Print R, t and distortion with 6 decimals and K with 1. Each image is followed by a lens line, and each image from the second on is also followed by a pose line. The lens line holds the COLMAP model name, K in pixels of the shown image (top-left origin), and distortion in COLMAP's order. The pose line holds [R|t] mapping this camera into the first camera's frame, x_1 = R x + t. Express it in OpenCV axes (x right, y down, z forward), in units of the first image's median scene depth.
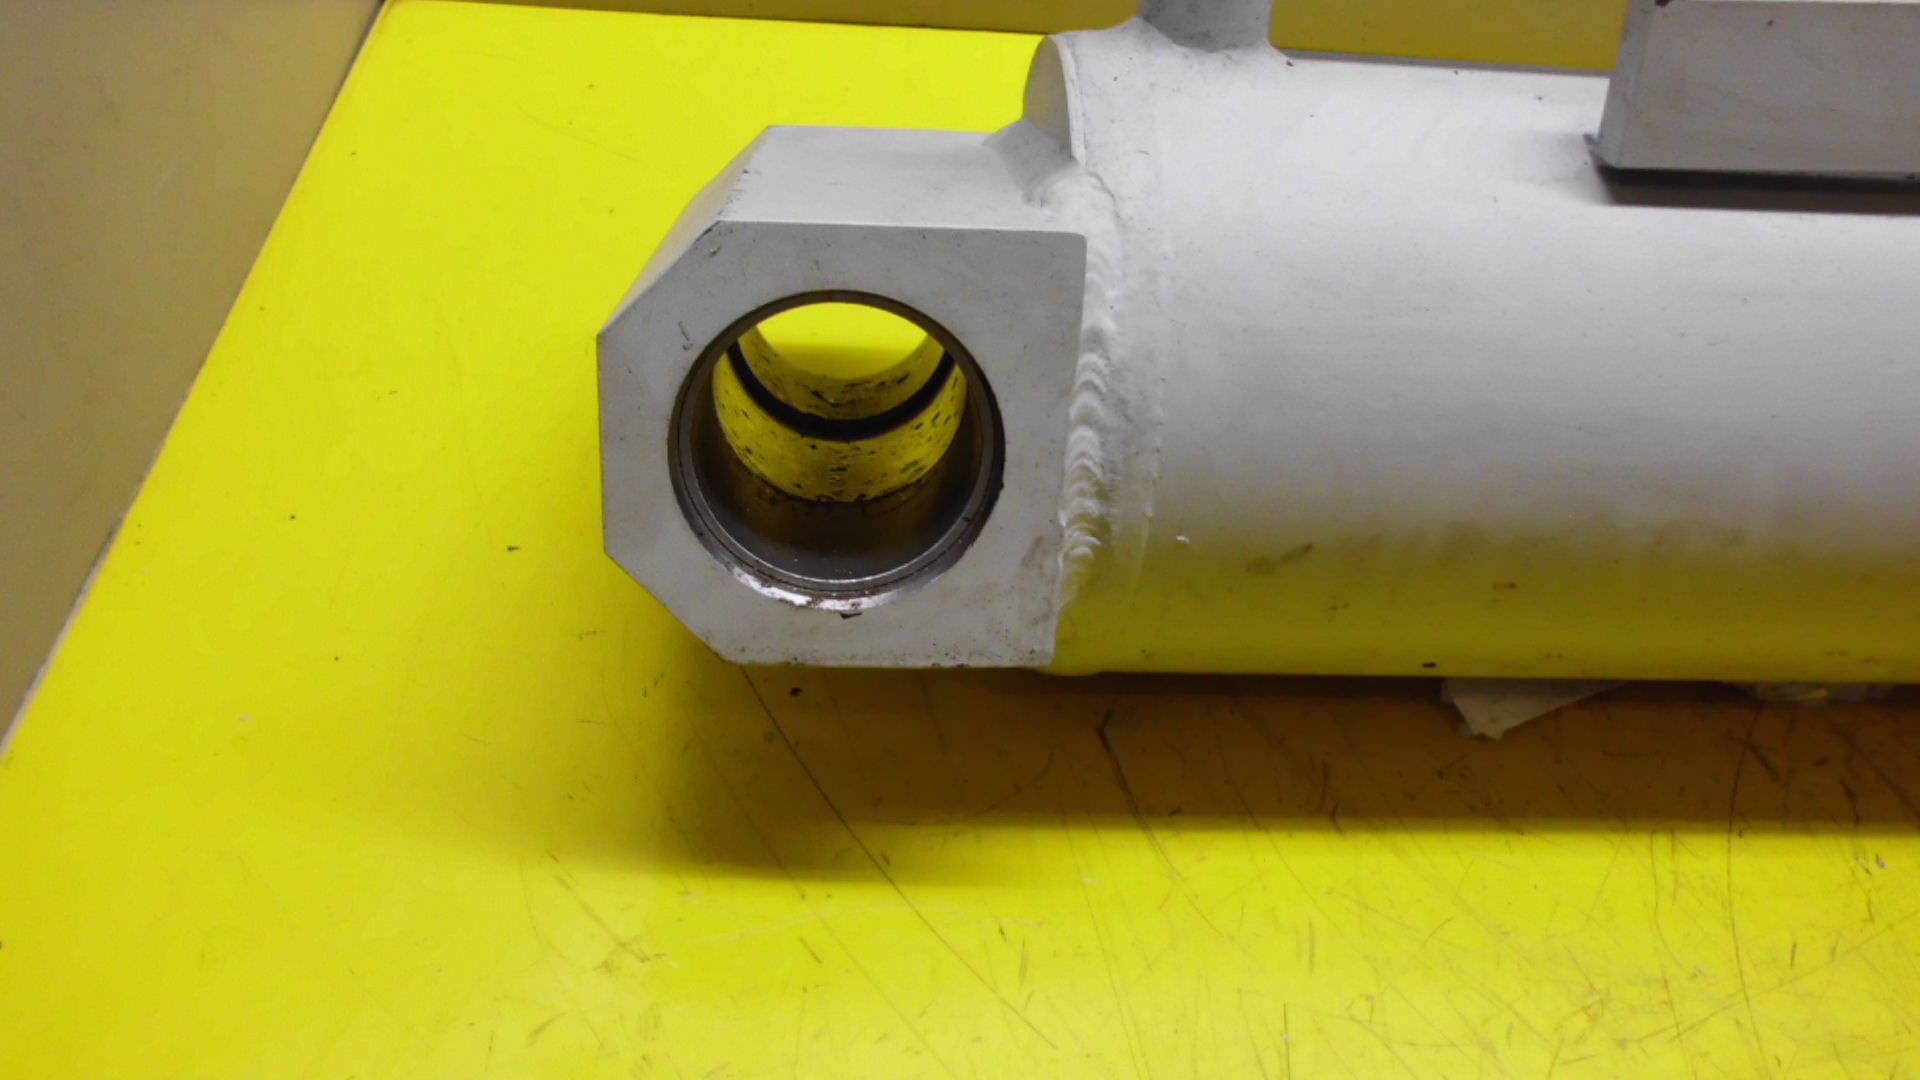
lens RADIAL K [[1529.6, 0, 946.3], [0, 1529.6, 529.7], [0, 0, 1]] dist [-0.176645, 0.234414]
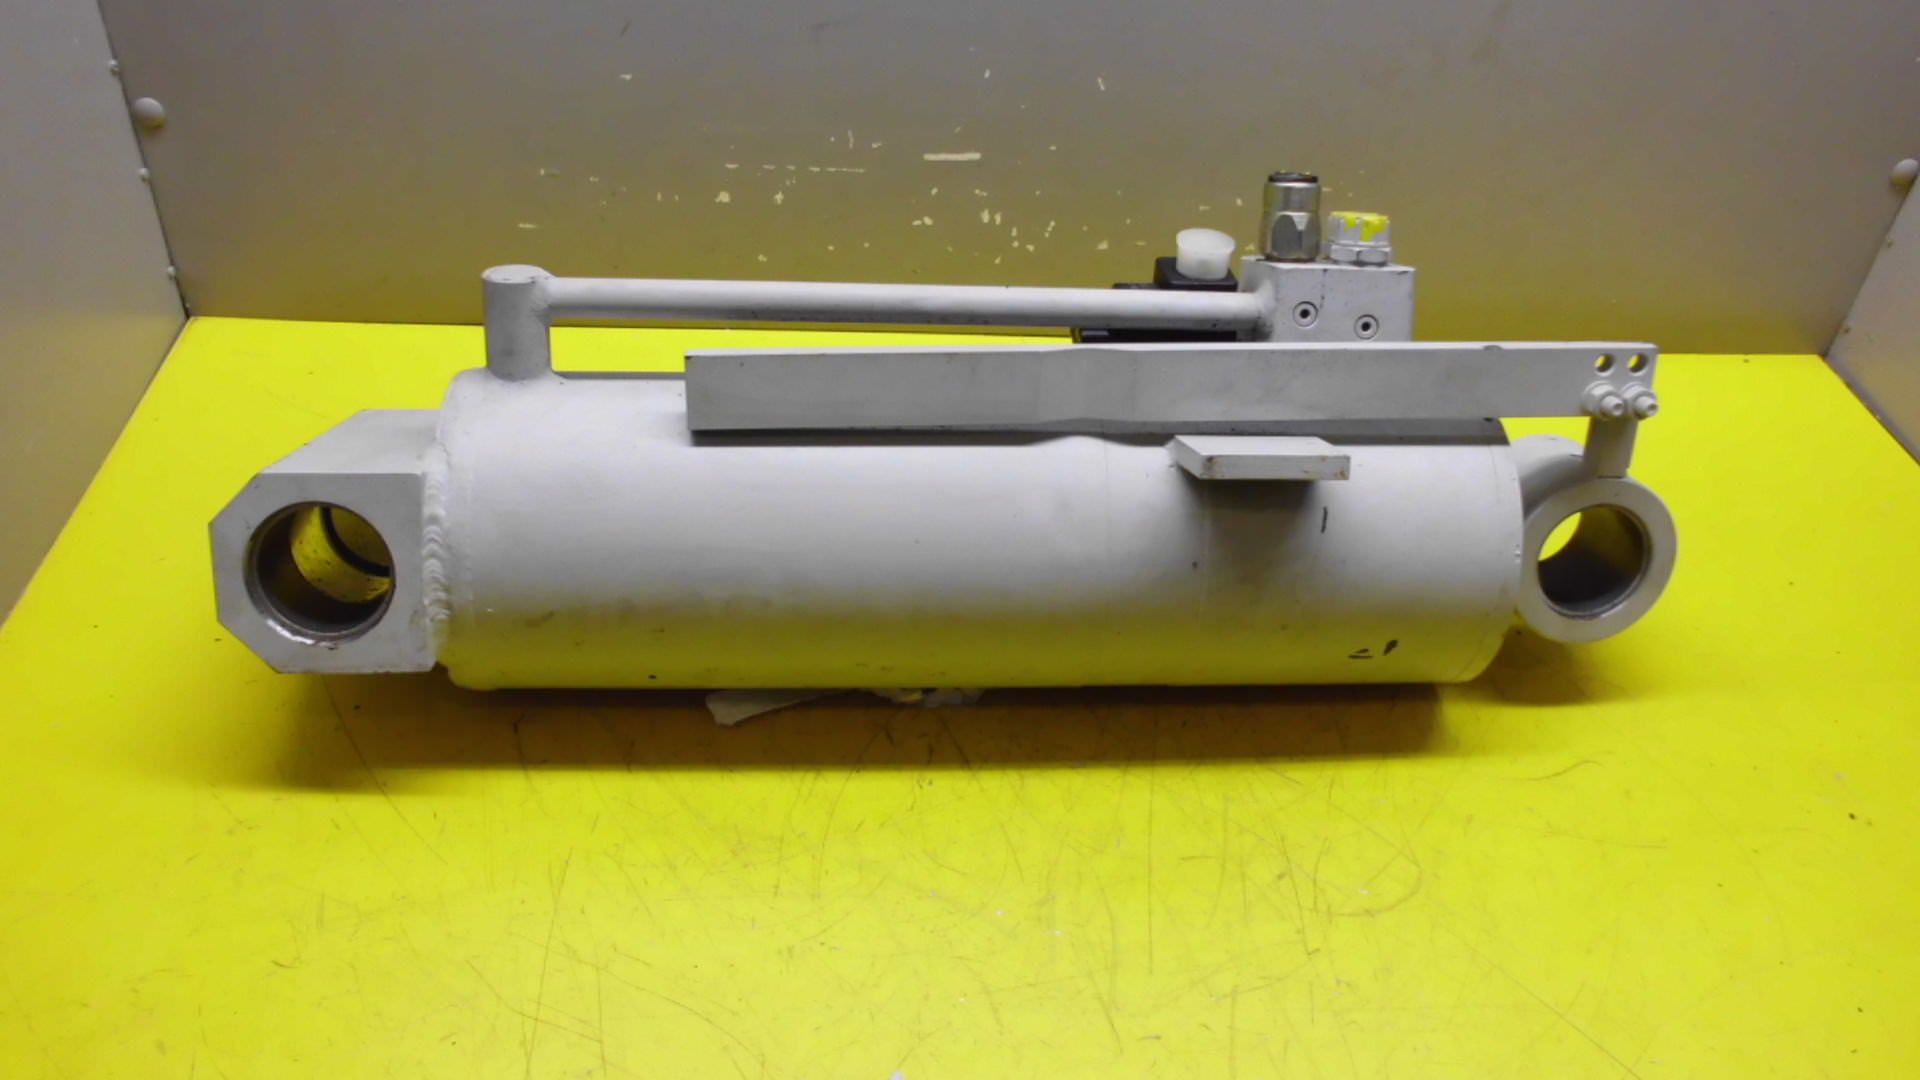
lens RADIAL K [[1529.6, 0, 946.3], [0, 1529.6, 529.7], [0, 0, 1]] dist [-0.176645, 0.234414]
pose [[0.998782, -0.030752, 0.038596, 0.708222], [0.035156, 0.992253, -0.119153, 0.166197], [-0.034633, 0.120365, 0.992125, -1.123615]]
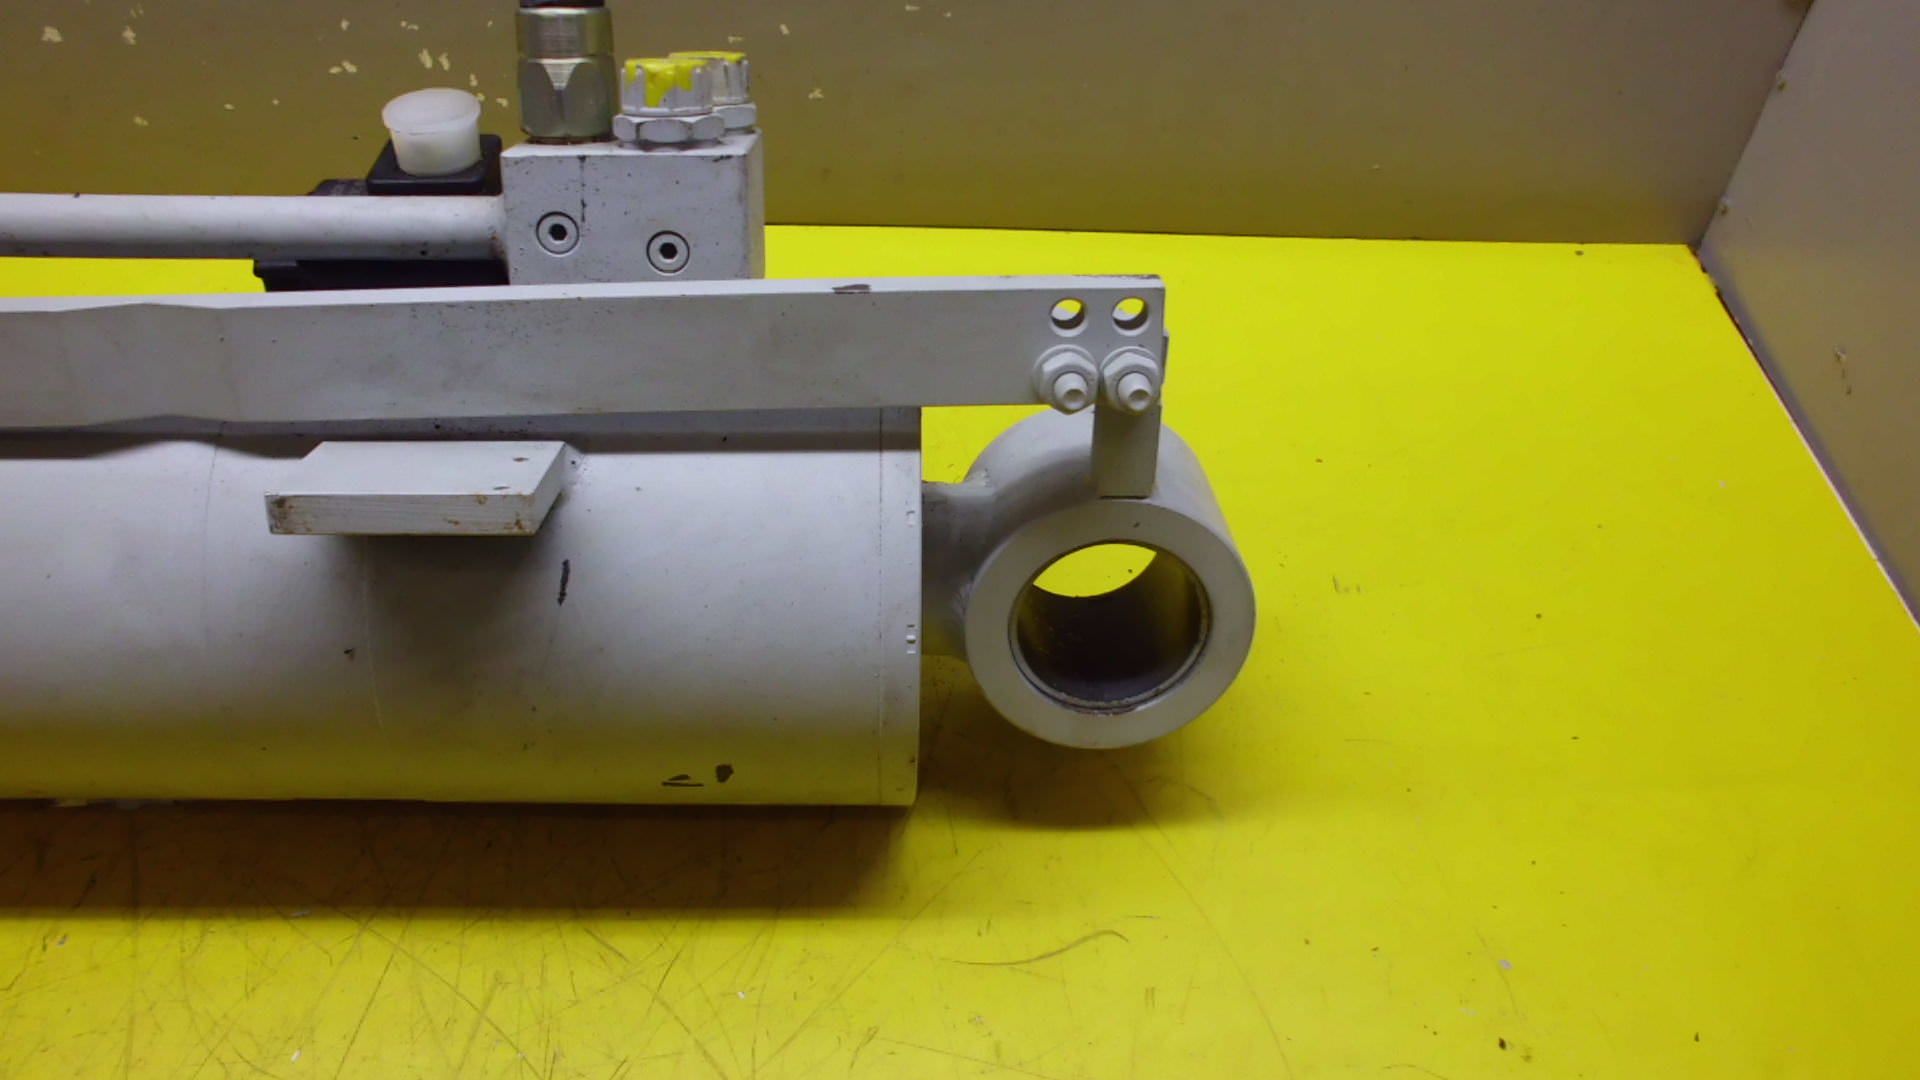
lens RADIAL K [[1529.6, 0, 946.3], [0, 1529.6, 529.7], [0, 0, 1]] dist [-0.176645, 0.234414]
pose [[0.999556, -0.020094, -0.022007, 1.703241], [0.020023, 0.999794, -0.003426, -0.124369], [0.022071, 0.002984, 0.999752, -0.283388]]
